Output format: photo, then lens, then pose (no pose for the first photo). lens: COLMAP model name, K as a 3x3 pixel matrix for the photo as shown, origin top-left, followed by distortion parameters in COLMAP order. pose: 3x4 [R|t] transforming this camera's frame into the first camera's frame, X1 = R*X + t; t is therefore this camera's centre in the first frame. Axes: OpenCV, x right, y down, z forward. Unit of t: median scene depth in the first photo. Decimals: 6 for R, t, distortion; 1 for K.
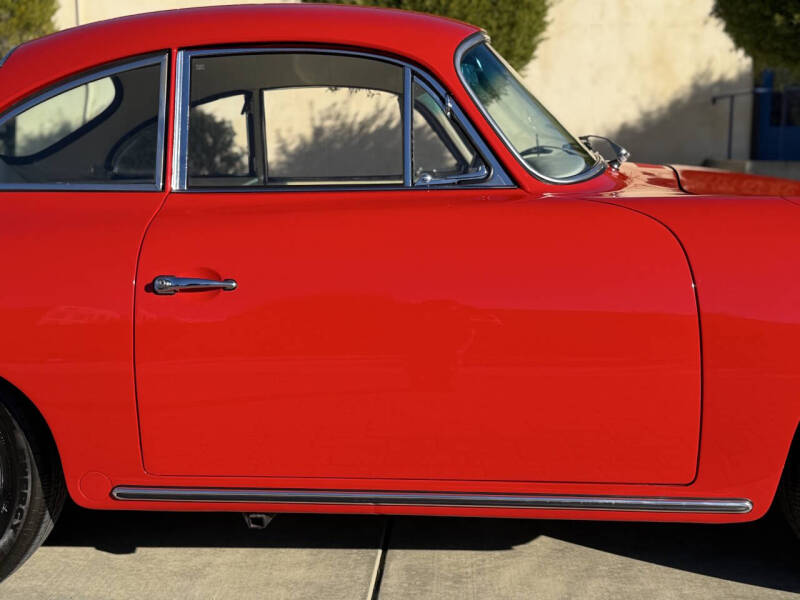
lens RADIAL K [[968.0, 0, 383.5], [0, 968.0, 278.9], [0, 0, 1]] dist [0.098596, -0.302552]
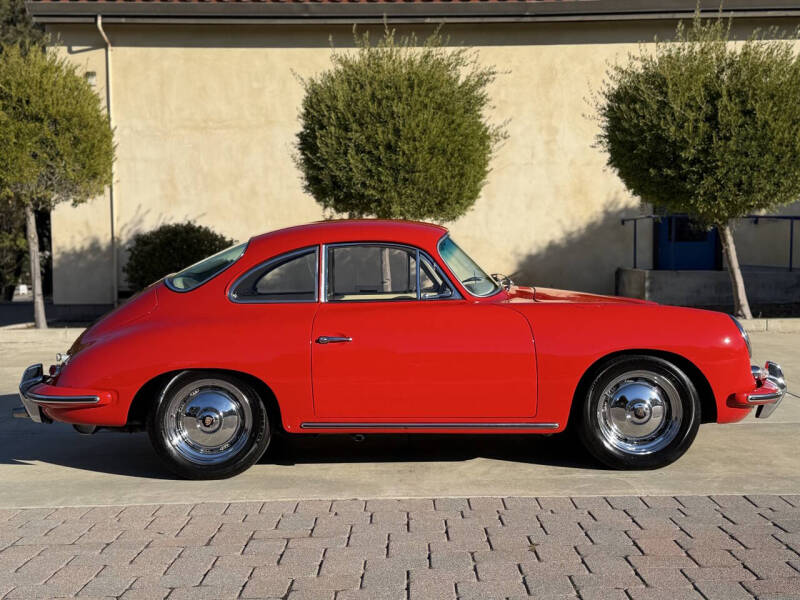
lens RADIAL K [[955.5, 0, 400.0], [0, 955.5, 300.0], [0, 0, 1]] dist [0.075631, -0.060192]
pose [[0.998066, -0.008800, 0.061540, -0.038829], [0.013877, 0.996488, -0.082572, 0.023765], [-0.060597, 0.083267, 0.994683, -0.316749]]
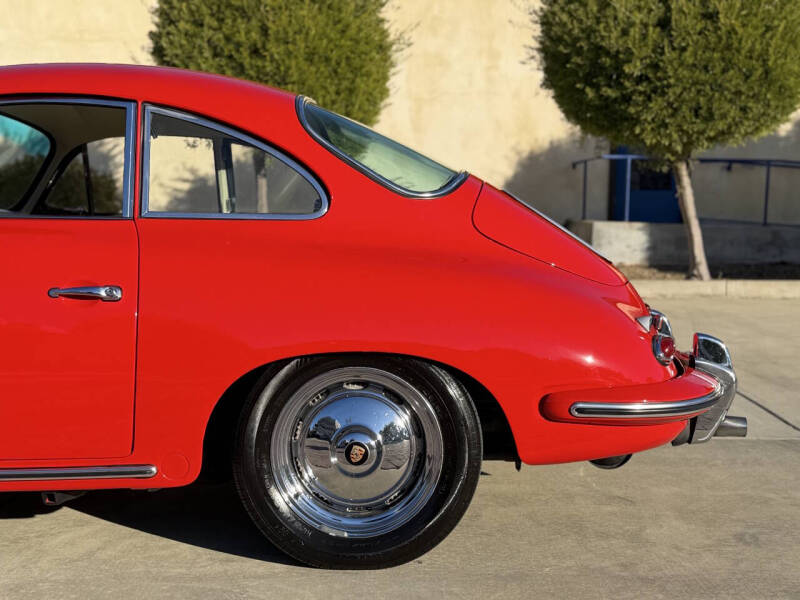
lens RADIAL K [[955.5, 0, 400.0], [0, 955.5, 300.0], [0, 0, 1]] dist [0.075631, -0.060192]
pose [[0.997471, 0.010218, 0.070332, 0.113516], [-0.007463, 0.999198, -0.039329, 0.013323], [-0.070677, 0.038704, 0.996748, -0.058353]]
